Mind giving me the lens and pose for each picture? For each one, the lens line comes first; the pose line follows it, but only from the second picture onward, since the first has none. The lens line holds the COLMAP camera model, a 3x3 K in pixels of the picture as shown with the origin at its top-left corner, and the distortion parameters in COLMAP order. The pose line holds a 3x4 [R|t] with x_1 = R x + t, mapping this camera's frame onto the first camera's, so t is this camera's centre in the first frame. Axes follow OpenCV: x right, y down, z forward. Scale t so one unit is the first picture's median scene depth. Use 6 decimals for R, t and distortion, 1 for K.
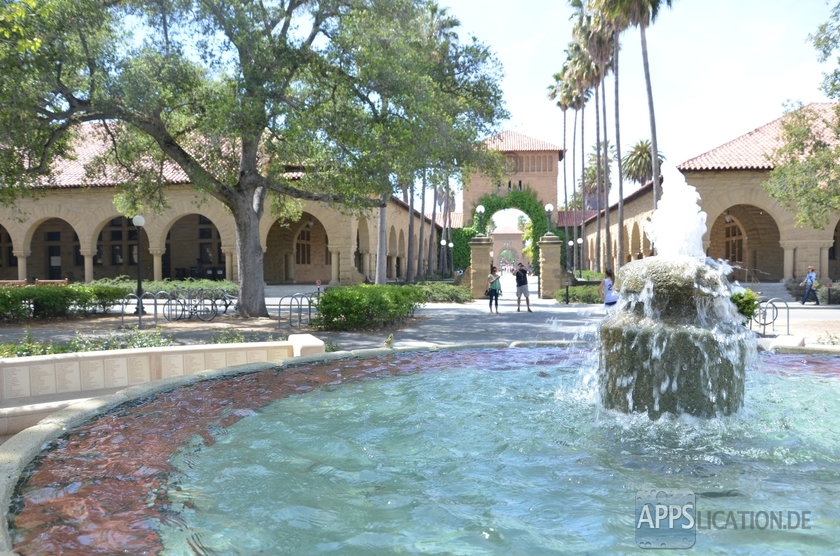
lens RADIAL K [[643.5, 0, 420.0], [0, 643.5, 278.0], [0, 0, 1]] dist [-0.172500, 0.127738]
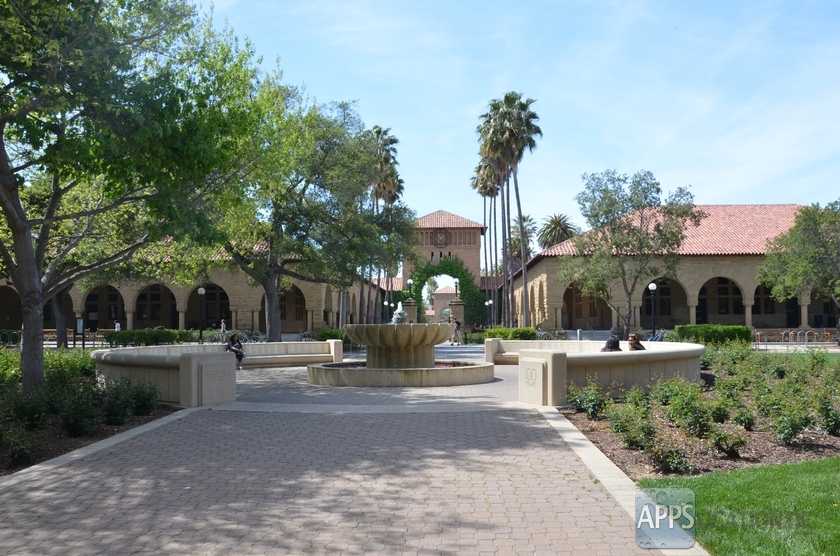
lens RADIAL K [[643.5, 0, 420.0], [0, 643.5, 278.0], [0, 0, 1]] dist [-0.172500, 0.127738]
pose [[0.996562, 0.001818, 0.082831, -0.001879], [0.005740, 0.995842, -0.090916, 0.010039], [-0.082652, 0.091079, 0.992408, -0.243850]]
